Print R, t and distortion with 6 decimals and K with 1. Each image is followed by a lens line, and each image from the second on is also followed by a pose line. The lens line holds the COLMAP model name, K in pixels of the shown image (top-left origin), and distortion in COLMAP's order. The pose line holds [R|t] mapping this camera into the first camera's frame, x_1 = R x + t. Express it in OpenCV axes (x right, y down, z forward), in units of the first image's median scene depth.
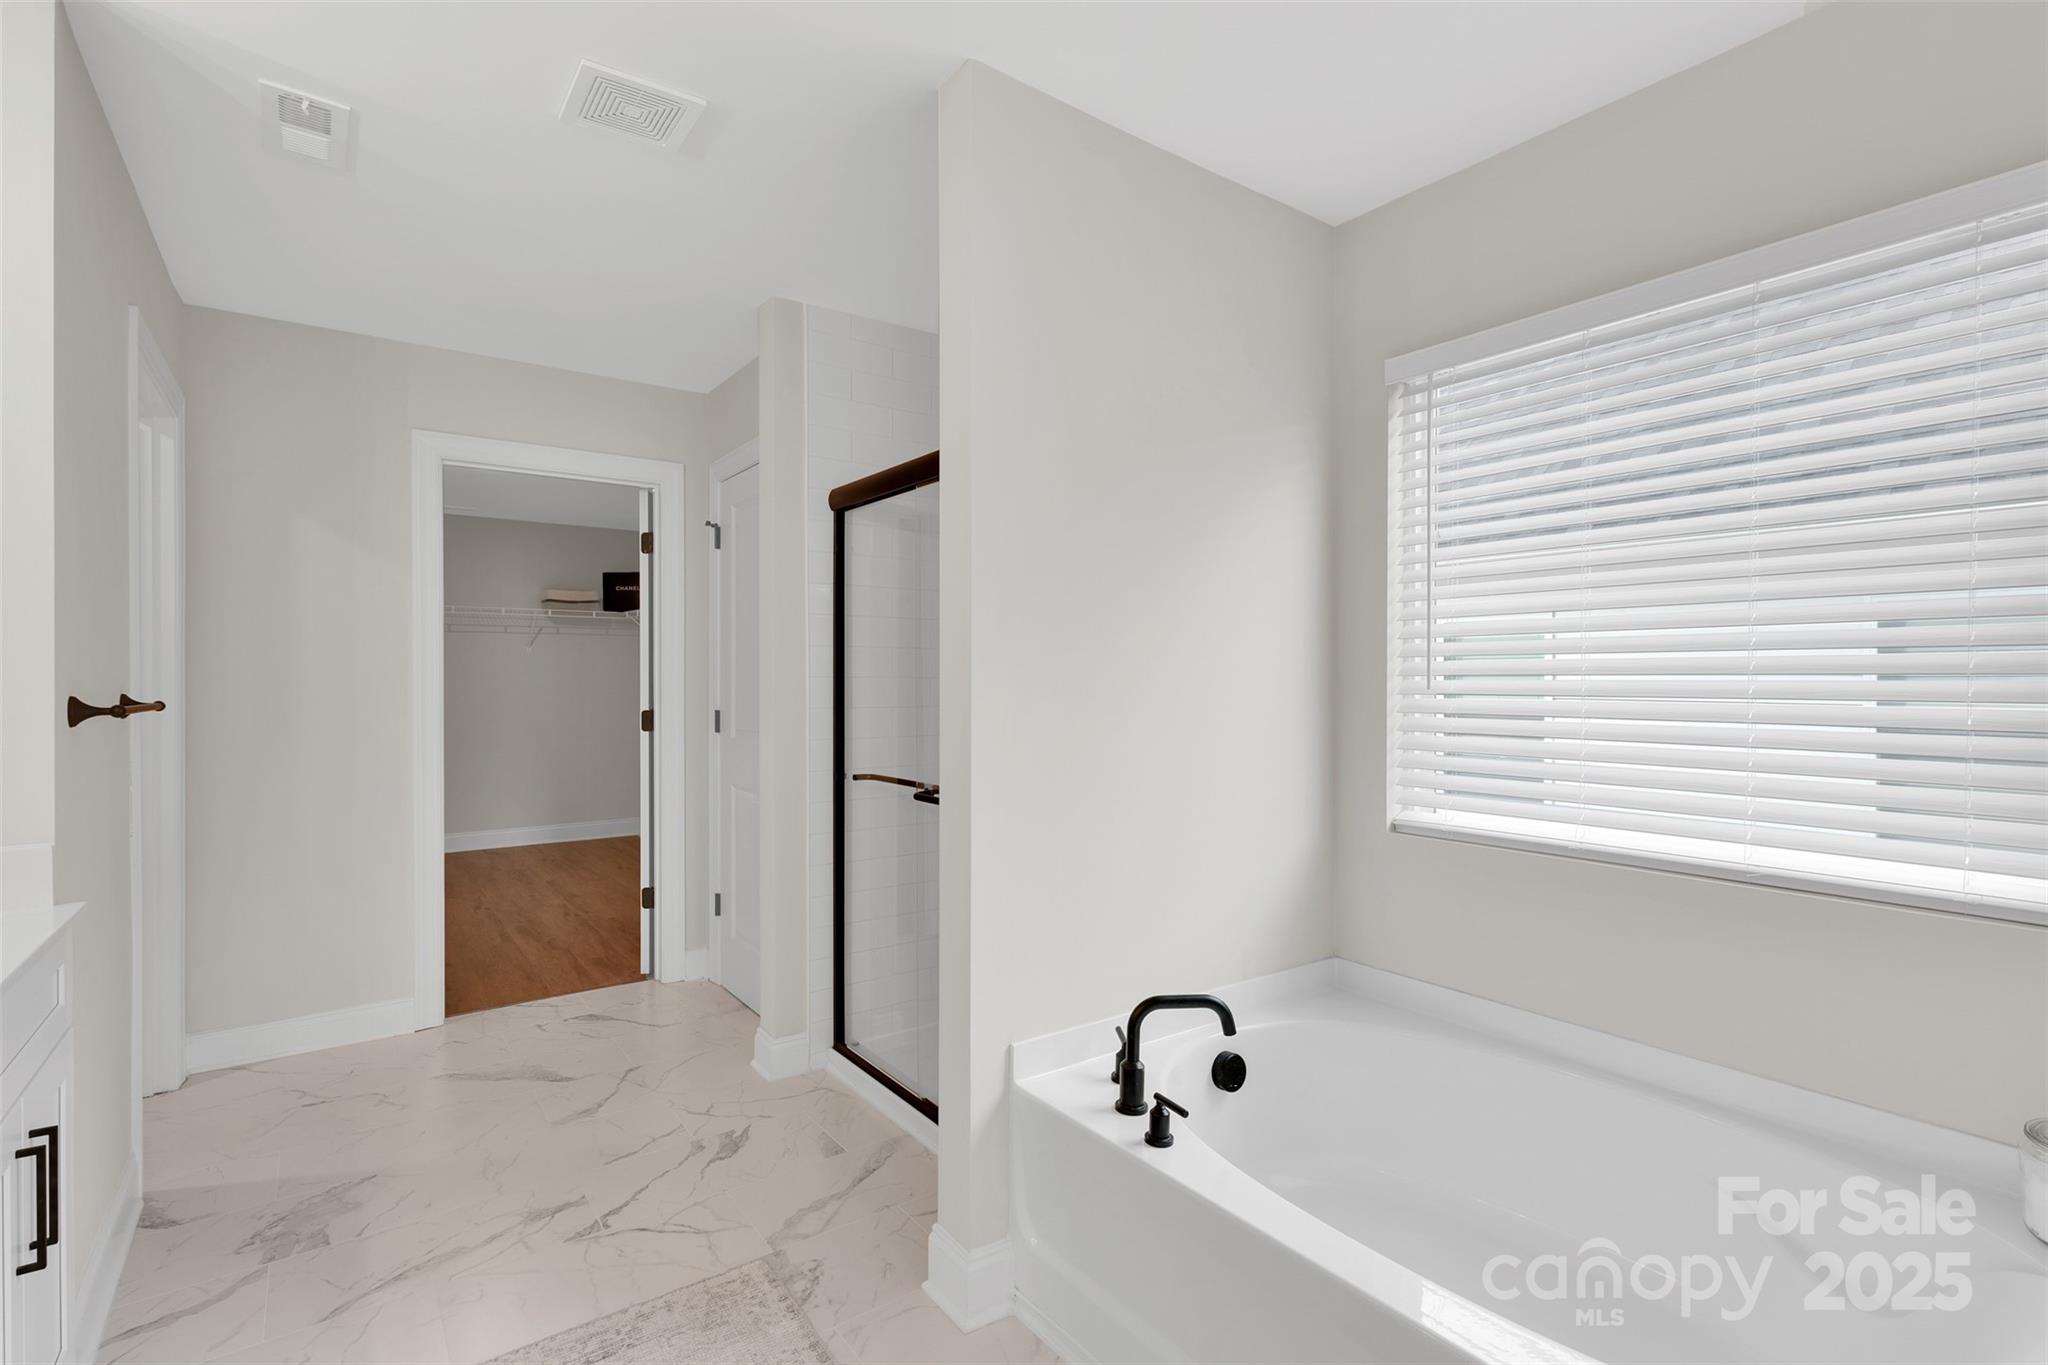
lens RADIAL K [[939.0, 0, 1028.6], [0, 939.0, 686.6], [0, 0, 1]] dist [0.002971, -0.001130]
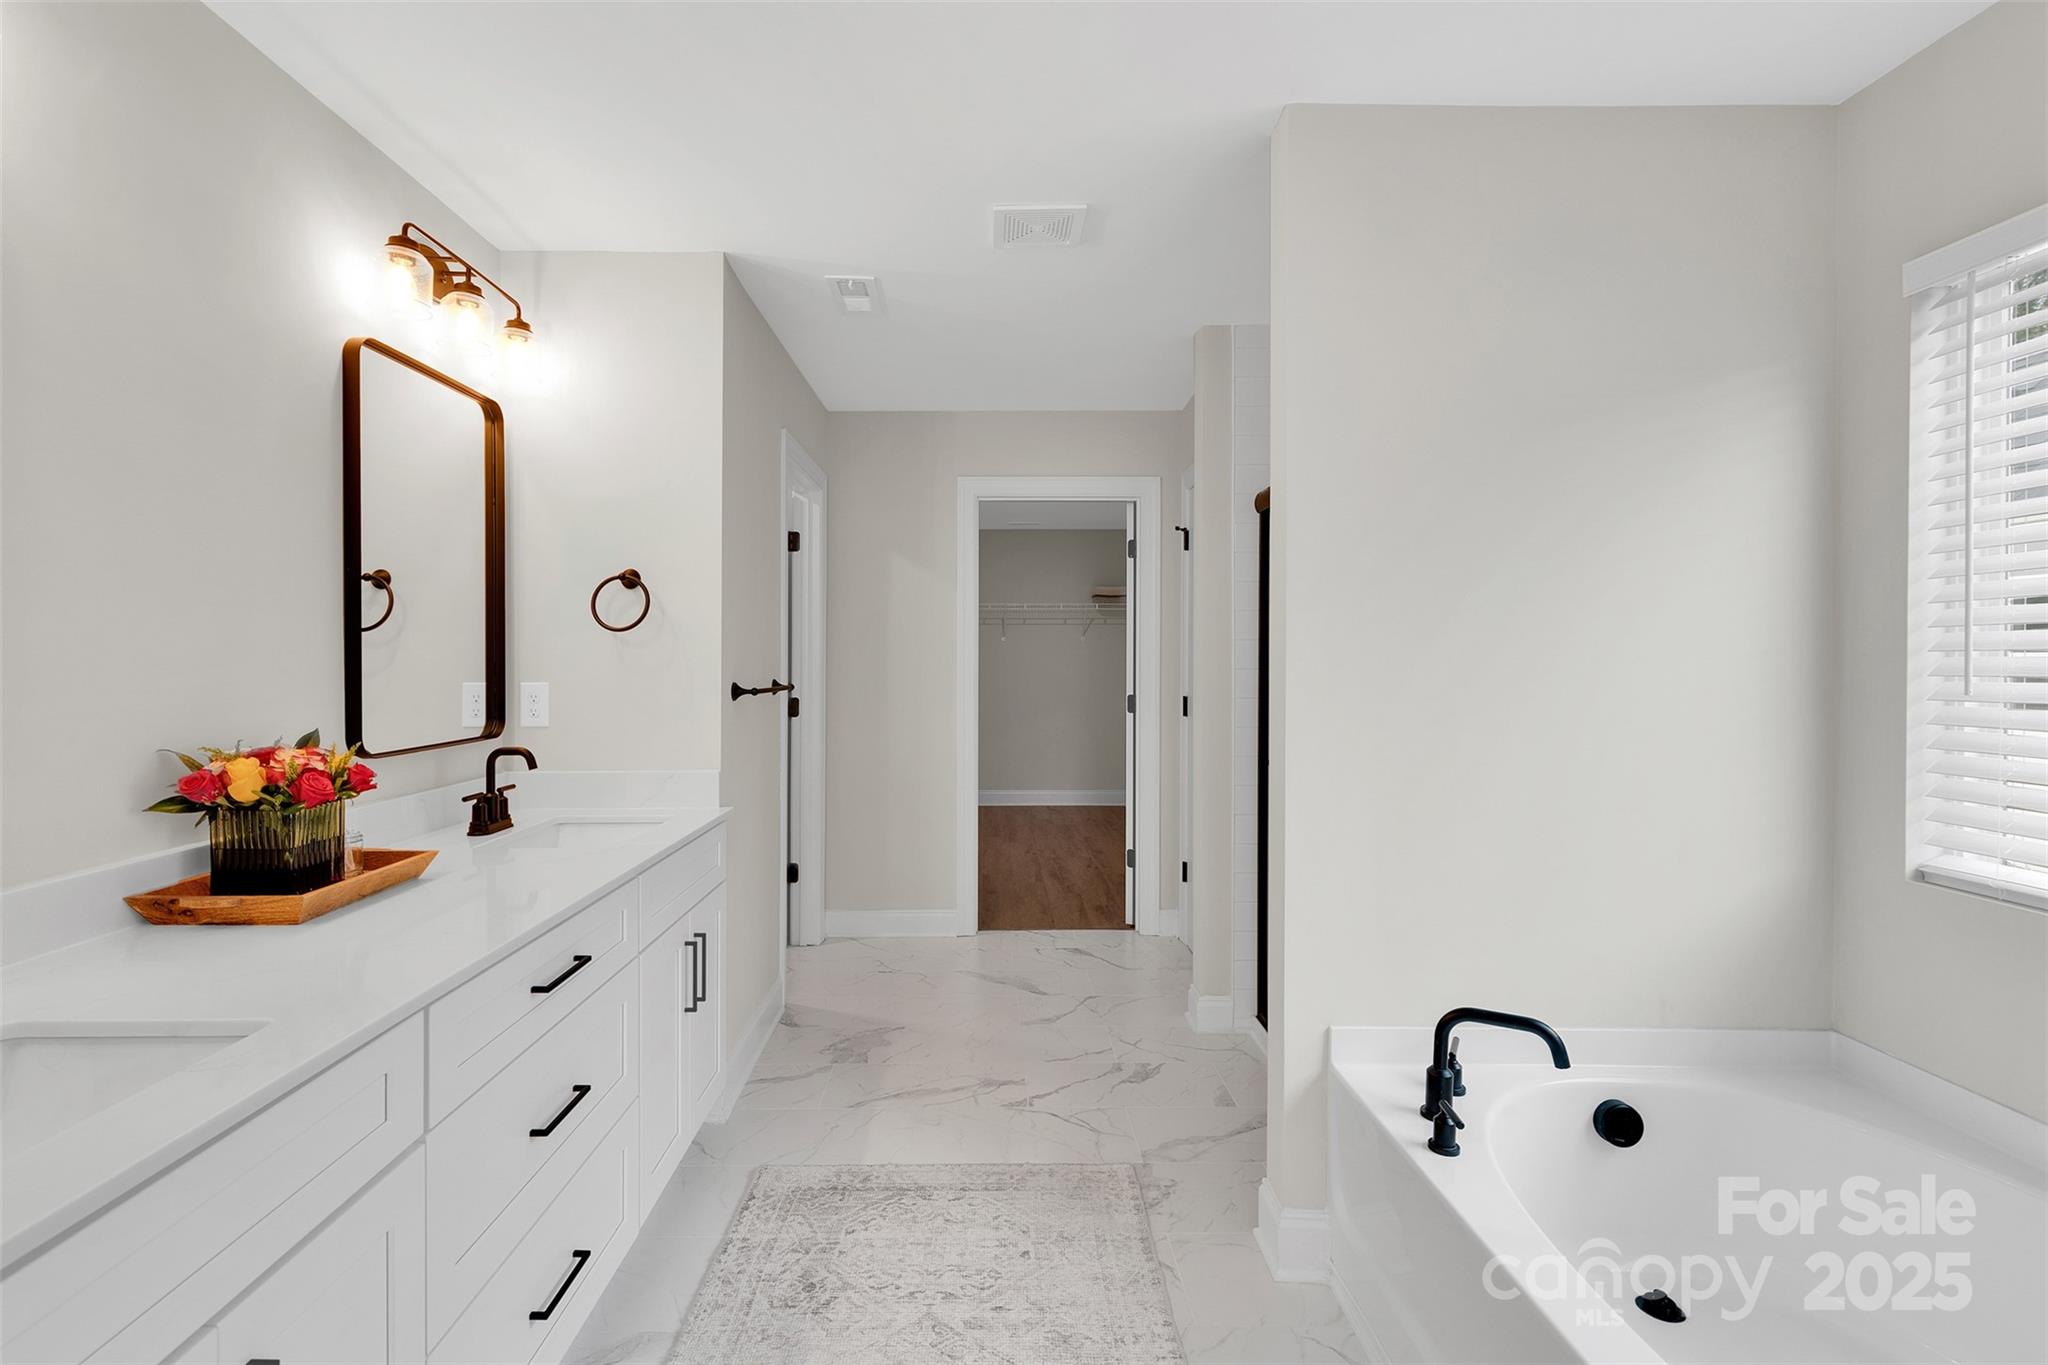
lens RADIAL K [[968.6, 0, 1020.7], [0, 968.6, 665.9], [0, 0, 1]] dist [0.004353, -0.000700]
pose [[0.815646, 0.006317, -0.578517, 0.276765], [-0.006196, 0.999978, 0.002184, -0.018724], [0.578518, 0.001803, 0.815668, -0.070225]]
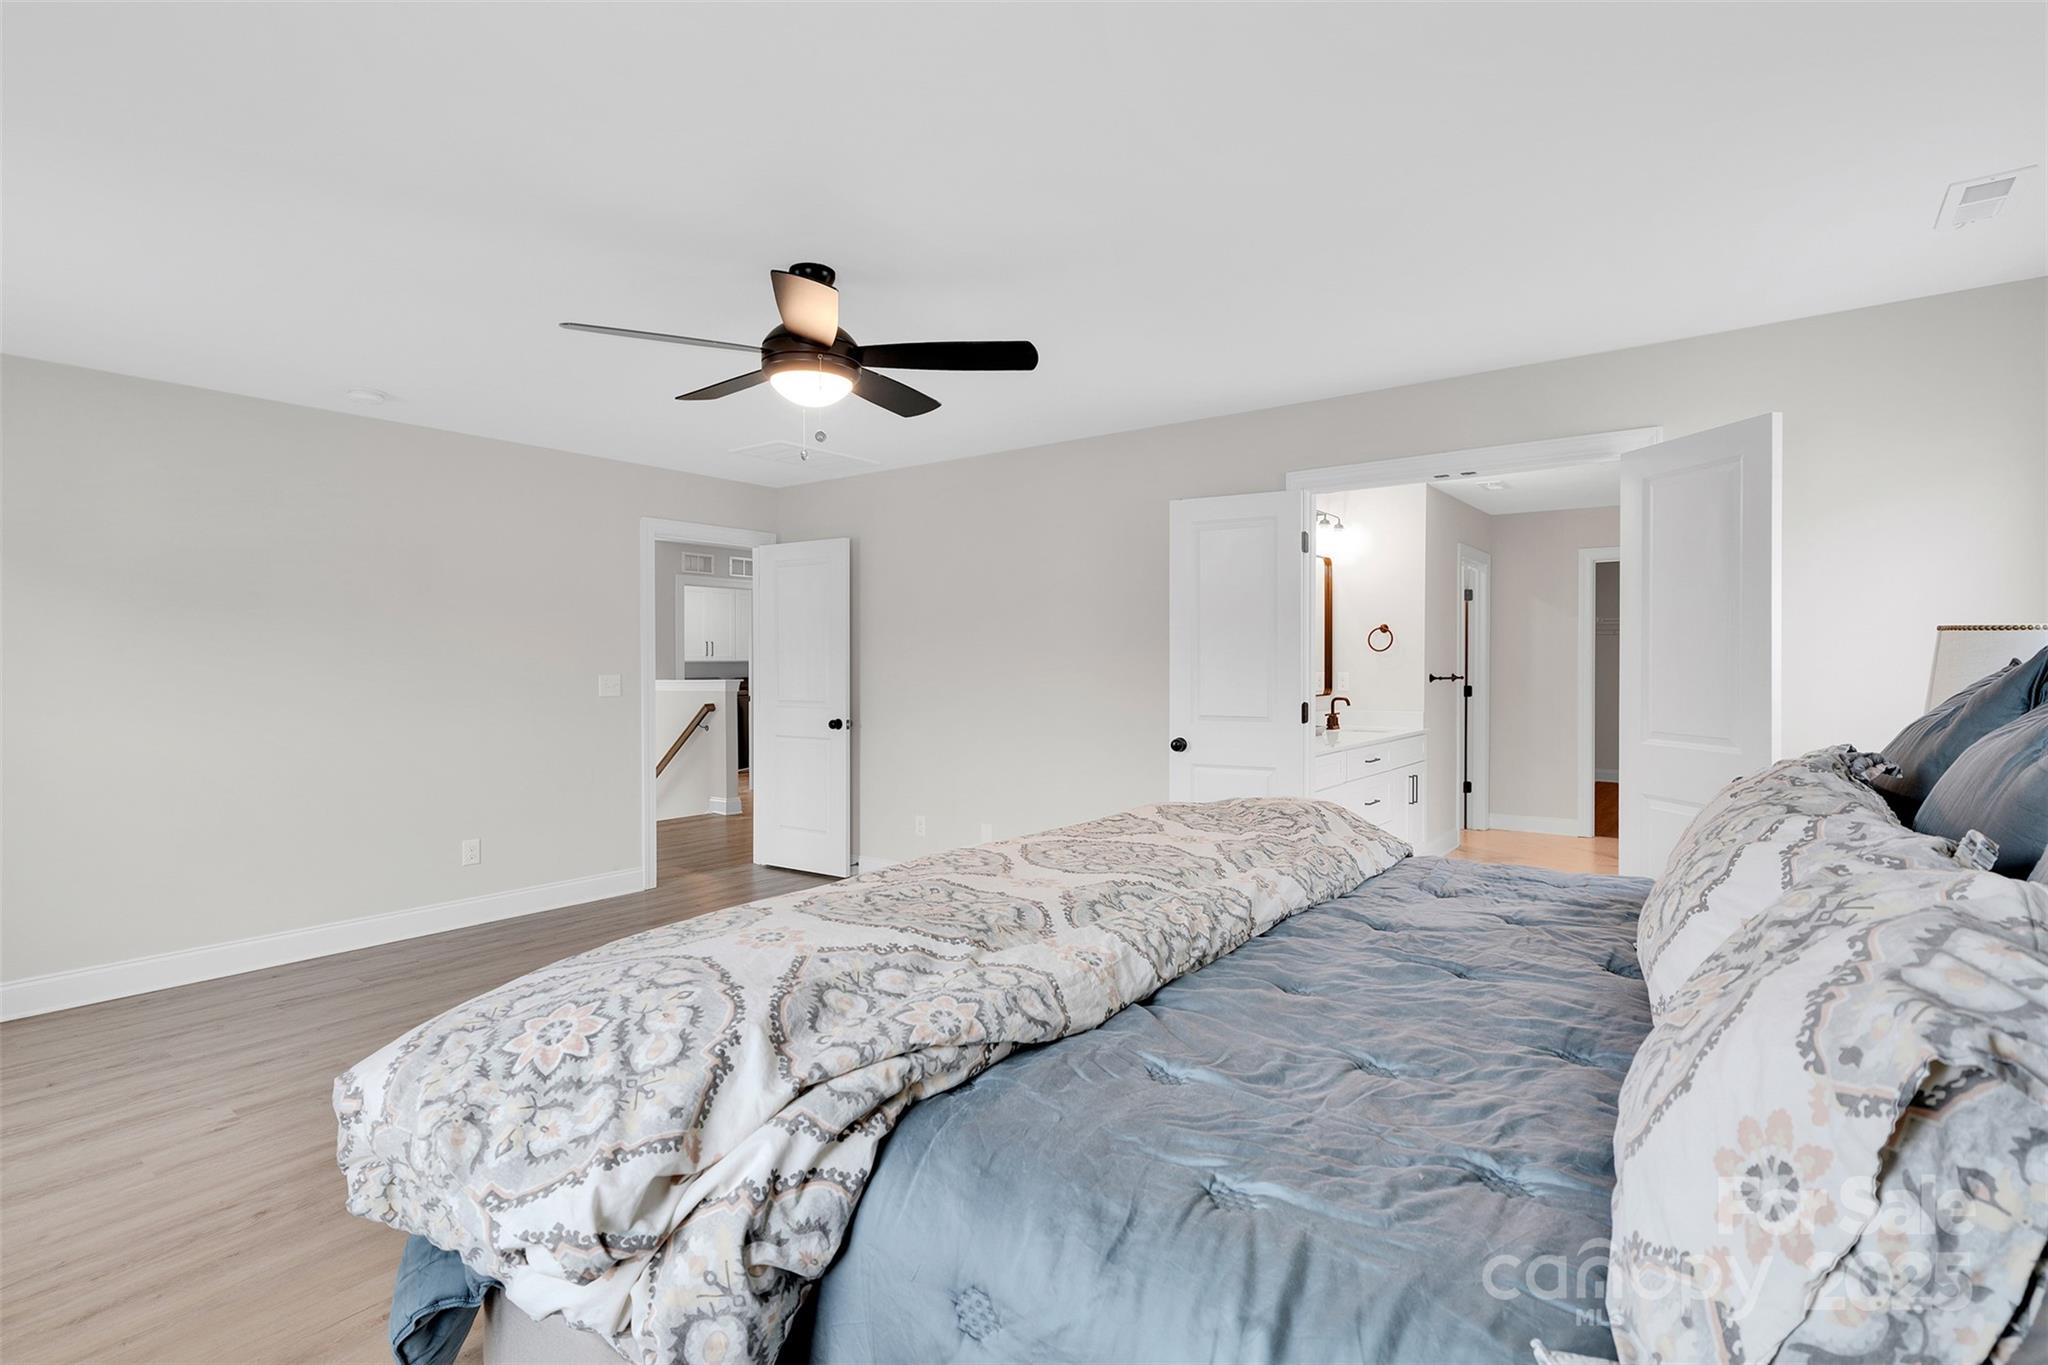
lens RADIAL K [[968.6, 0, 1020.7], [0, 968.6, 665.9], [0, 0, 1]] dist [0.004353, -0.000700]
pose [[0.253243, 0.003133, -0.967398, 1.542526], [-0.008811, 0.999961, 0.000932, -0.006715], [0.967363, 0.008288, 0.253261, -1.028095]]
